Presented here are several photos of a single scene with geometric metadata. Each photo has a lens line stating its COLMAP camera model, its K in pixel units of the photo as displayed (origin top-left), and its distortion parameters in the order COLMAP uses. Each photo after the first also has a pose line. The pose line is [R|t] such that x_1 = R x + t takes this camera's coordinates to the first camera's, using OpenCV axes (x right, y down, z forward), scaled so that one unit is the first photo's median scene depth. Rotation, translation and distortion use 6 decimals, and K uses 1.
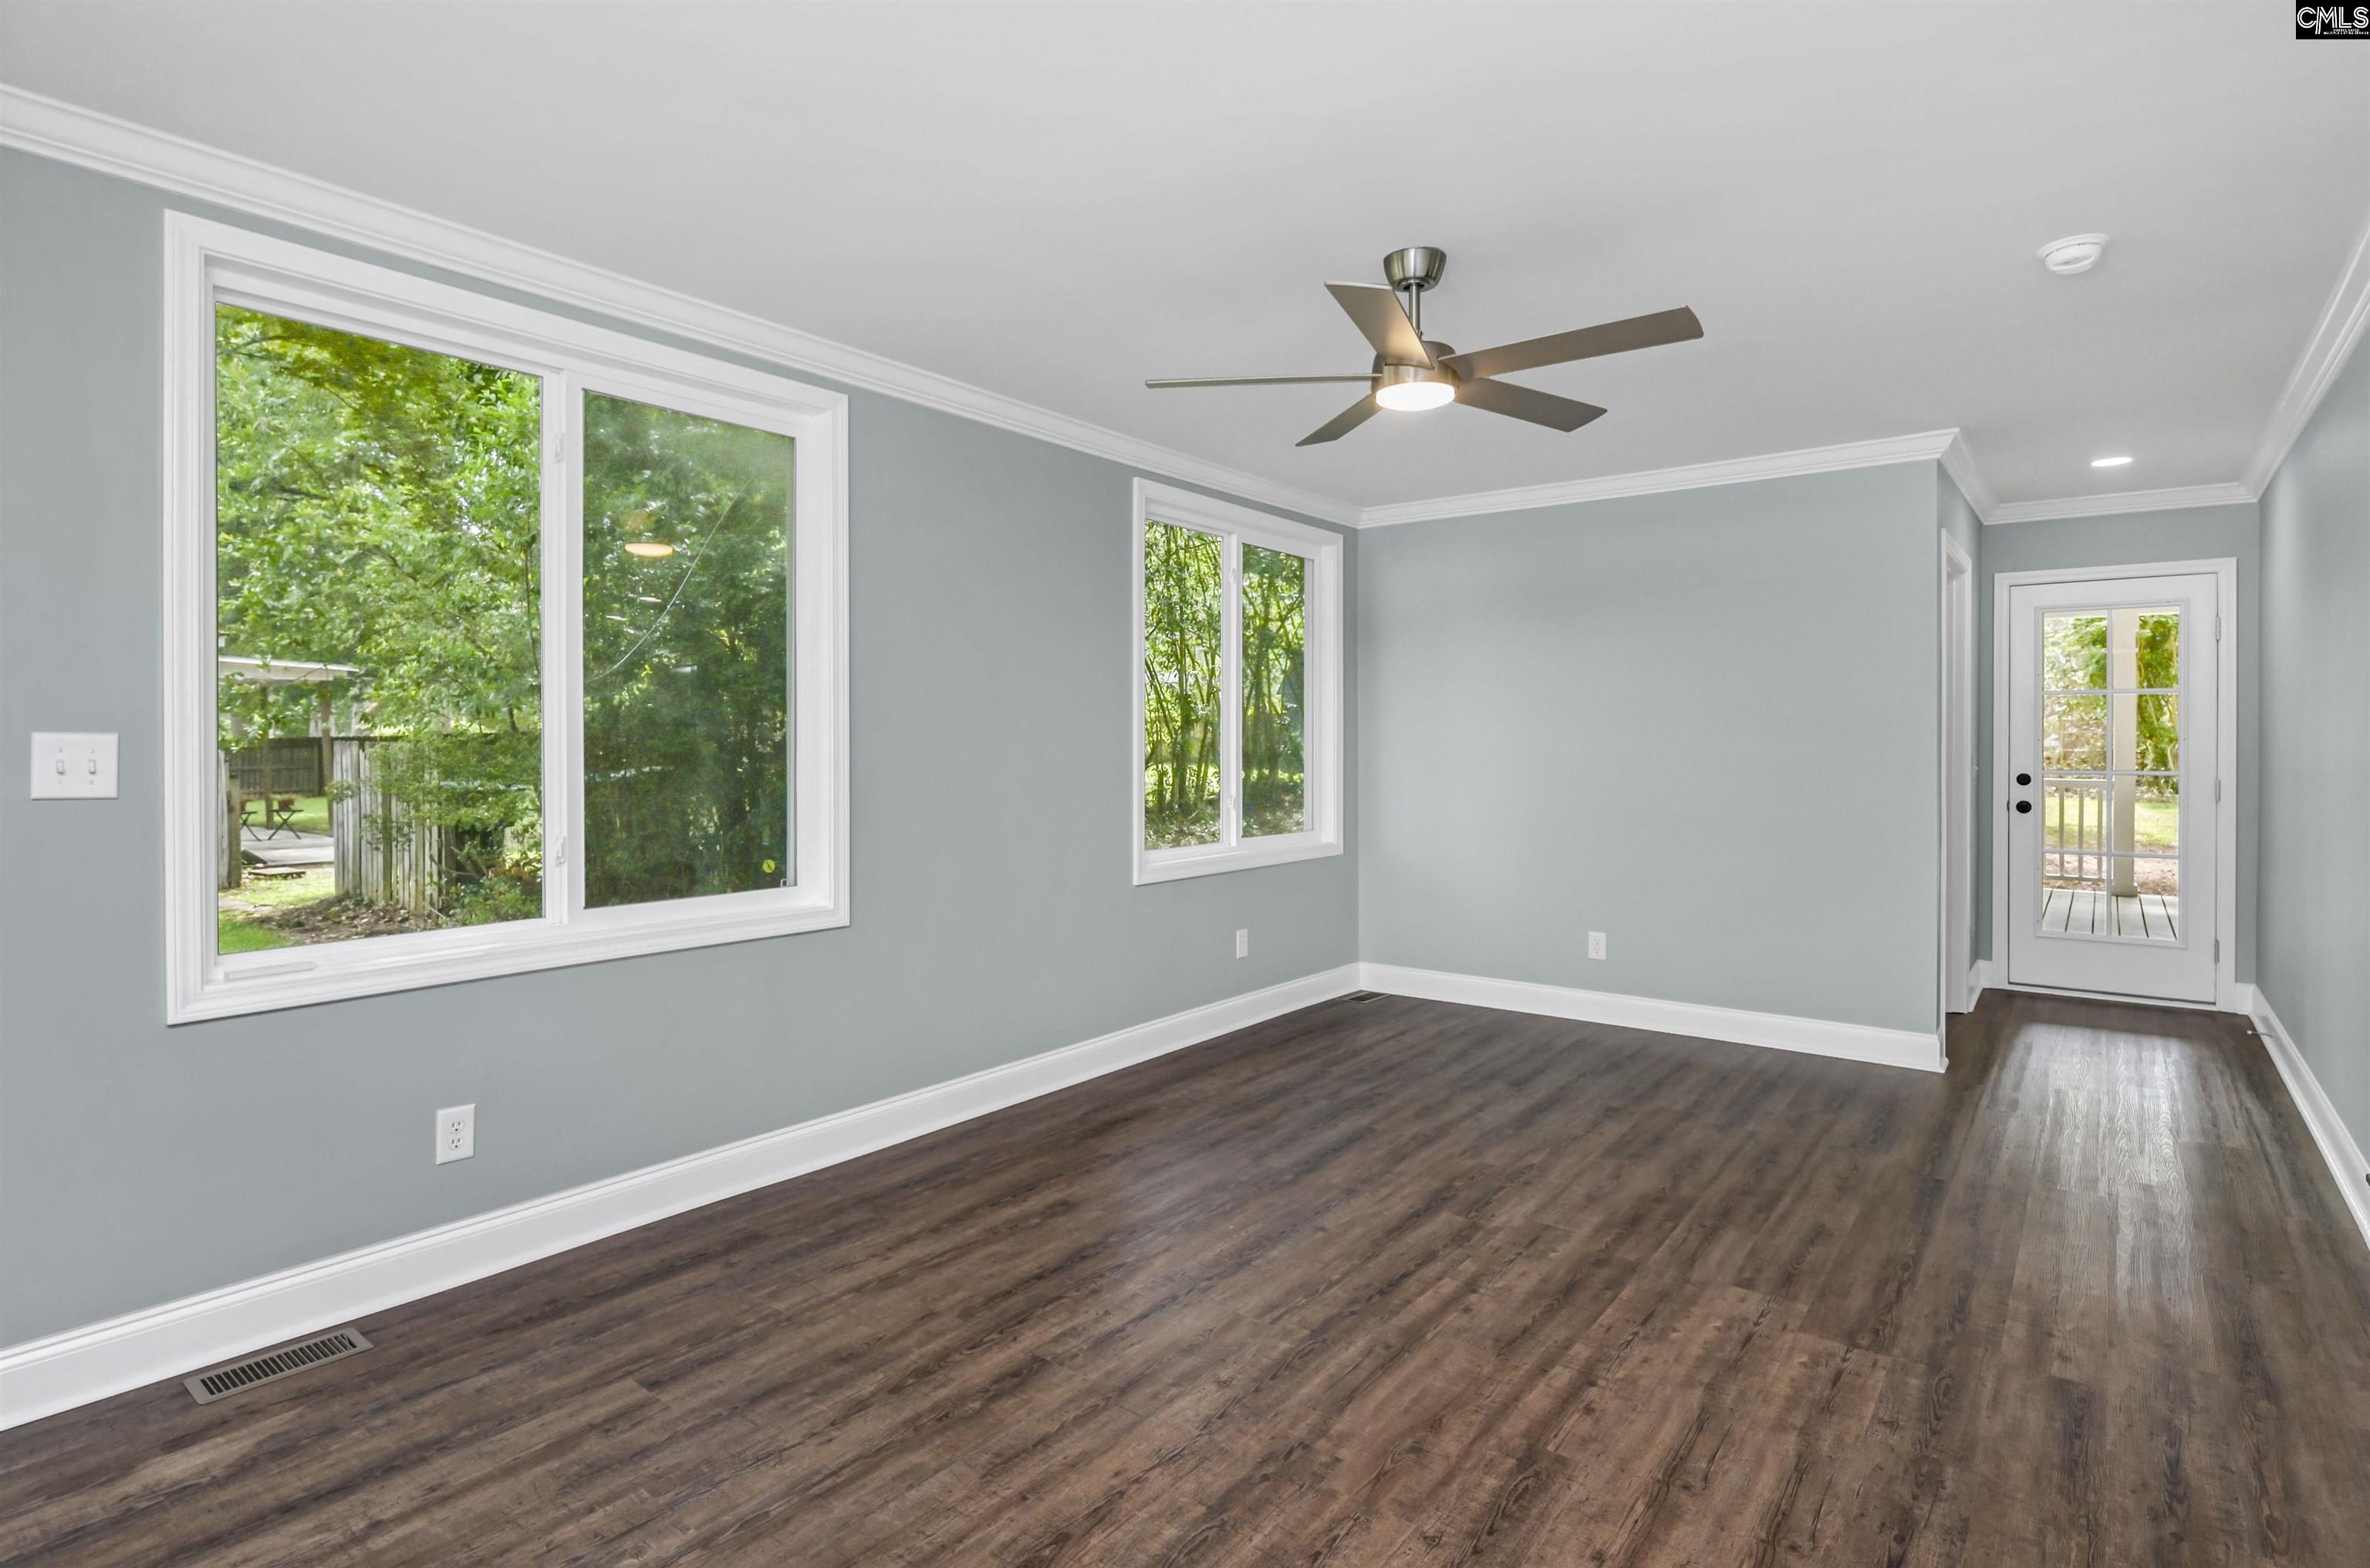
lens RADIAL K [[1218.4, 0, 1187.9], [0, 1218.4, 741.0], [0, 0, 1]] dist [-0.022037, 0.000767]
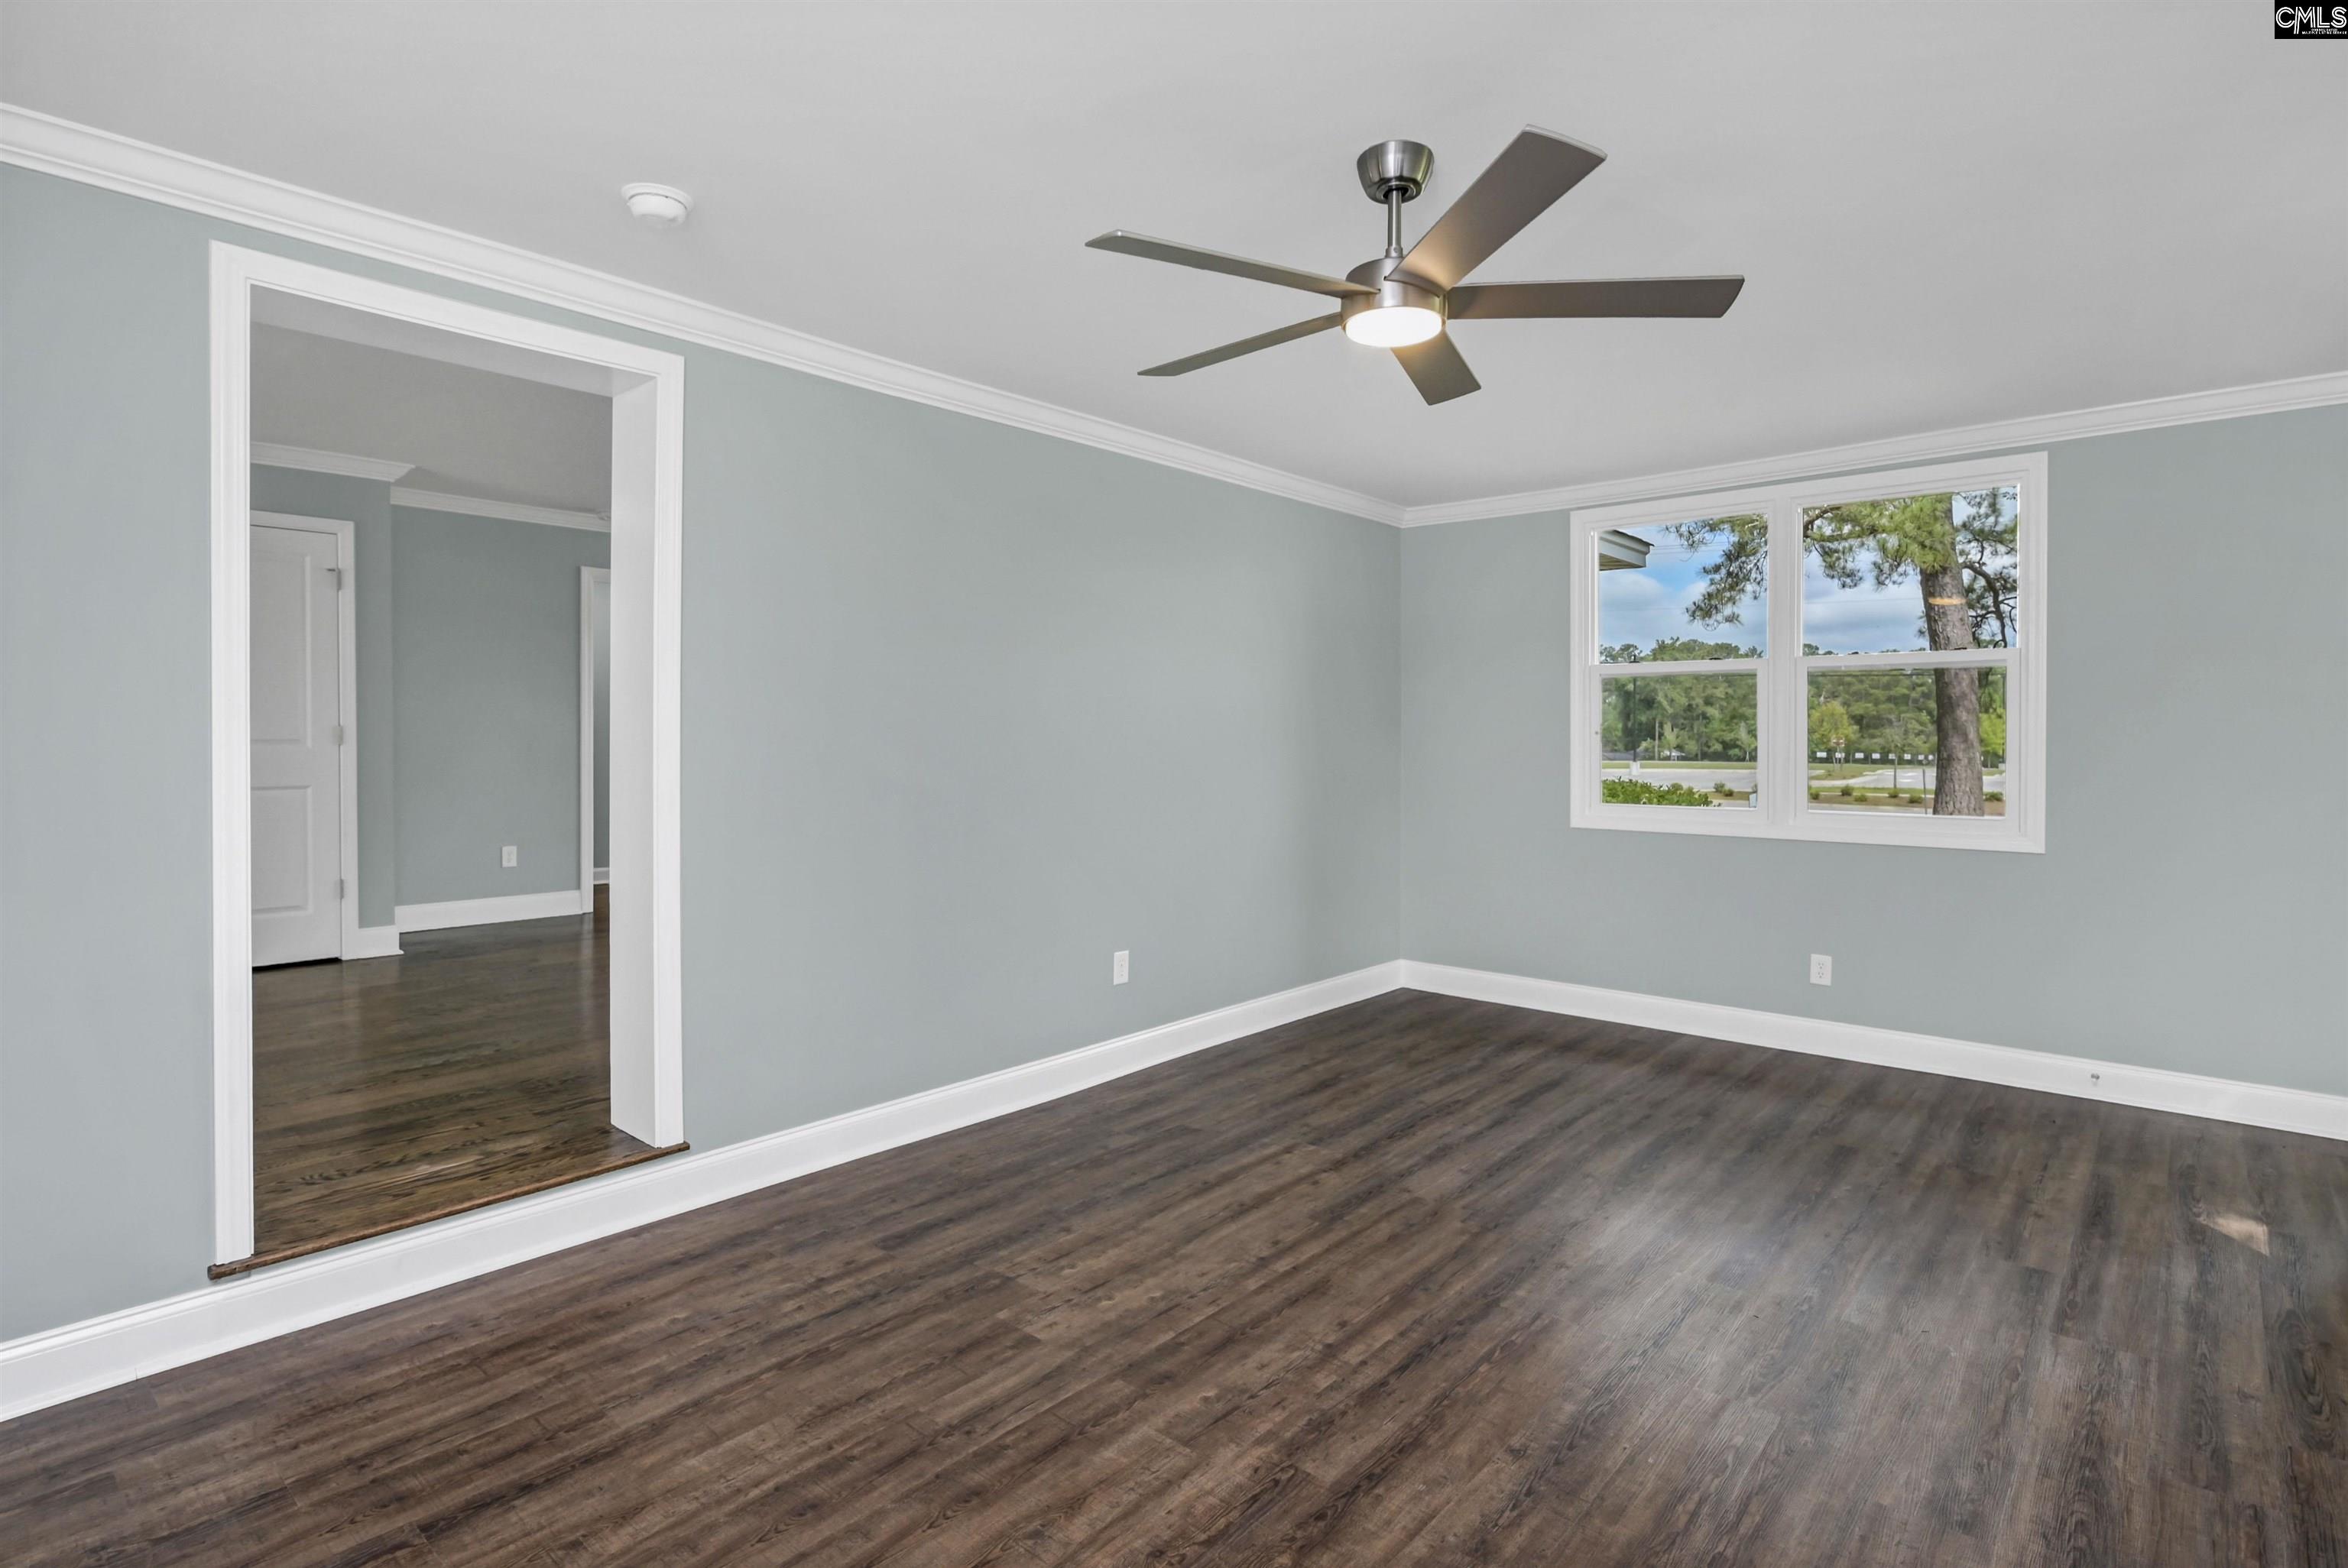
lens RADIAL K [[1179.3, 0, 1180.9], [0, 1179.3, 739.8], [0, 0, 1]] dist [-0.001325, -0.001645]
pose [[-0.998062, 0.000331, 0.062233, 0.295461], [0.000756, 0.999977, 0.006798, -0.010941], [-0.062229, 0.006832, -0.998038, 1.918575]]
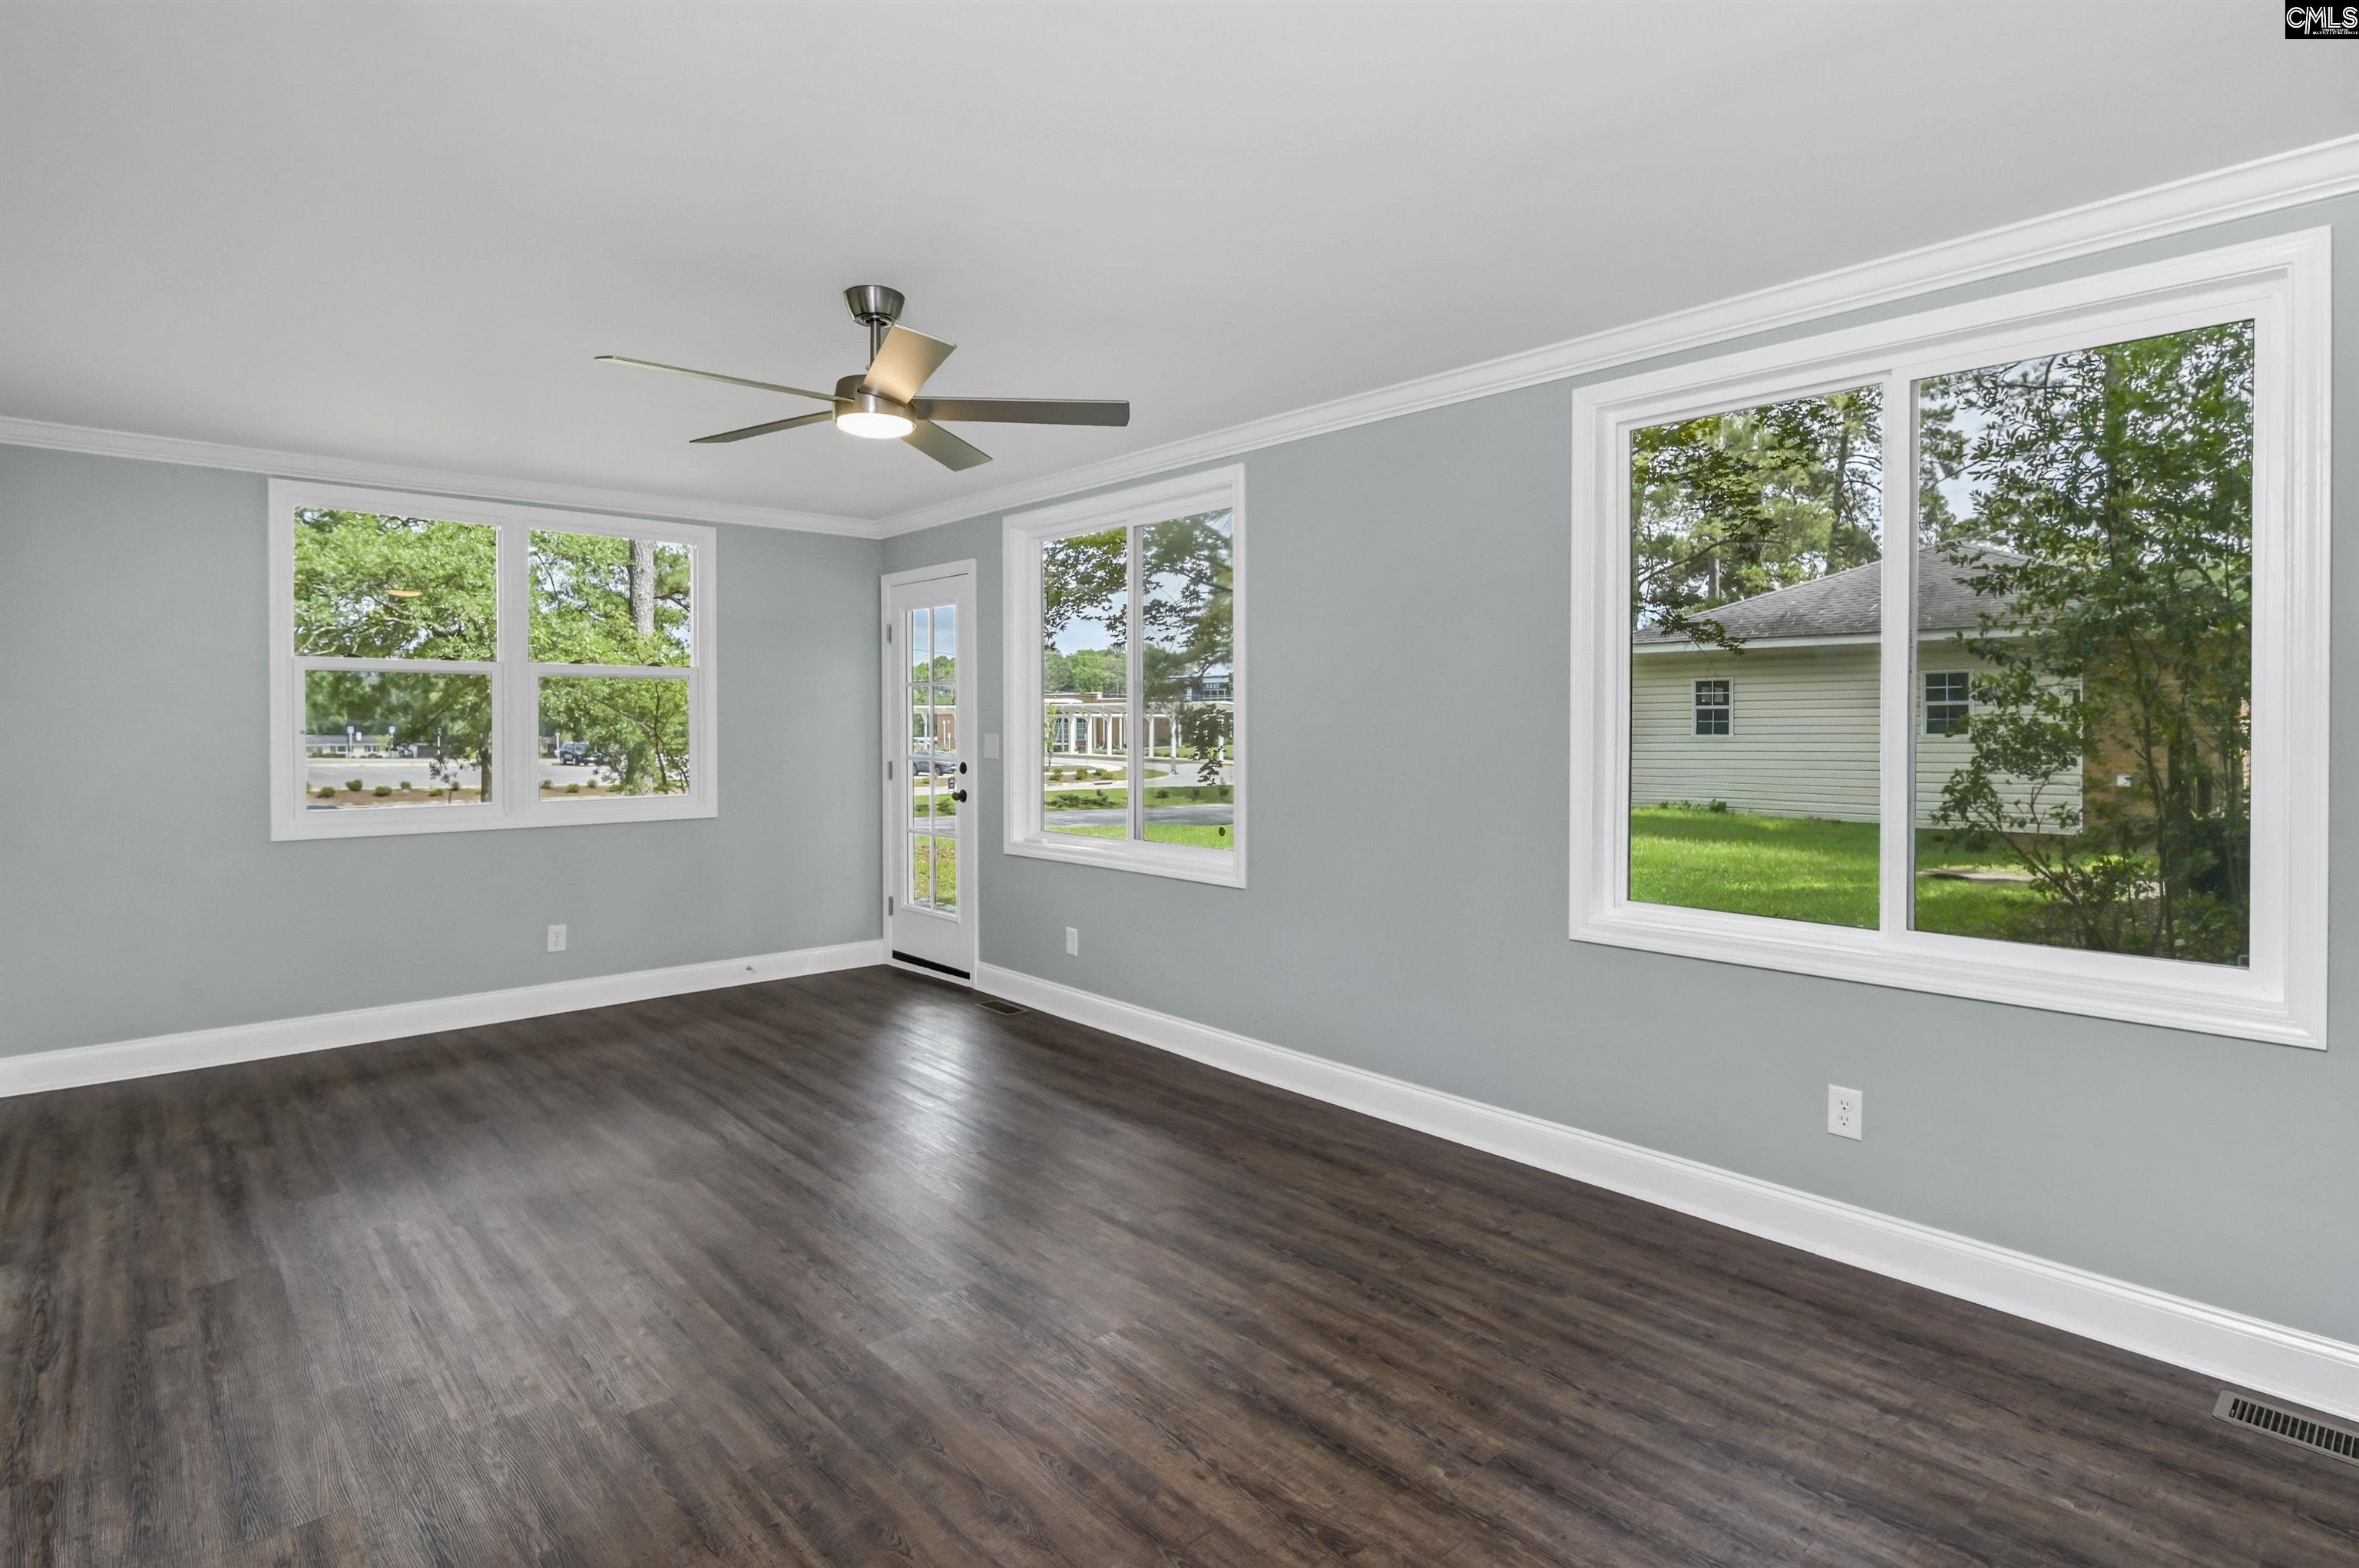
lens RADIAL K [[1185.0, 0, 1186.5], [0, 1185.0, 739.6], [0, 0, 1]] dist [-0.001325, -0.001645]
pose [[-0.183480, 0.021534, -0.982787, 1.229436], [0.000865, 0.999763, 0.021744, -0.038617], [0.983023, 0.003140, -0.183456, 1.544051]]
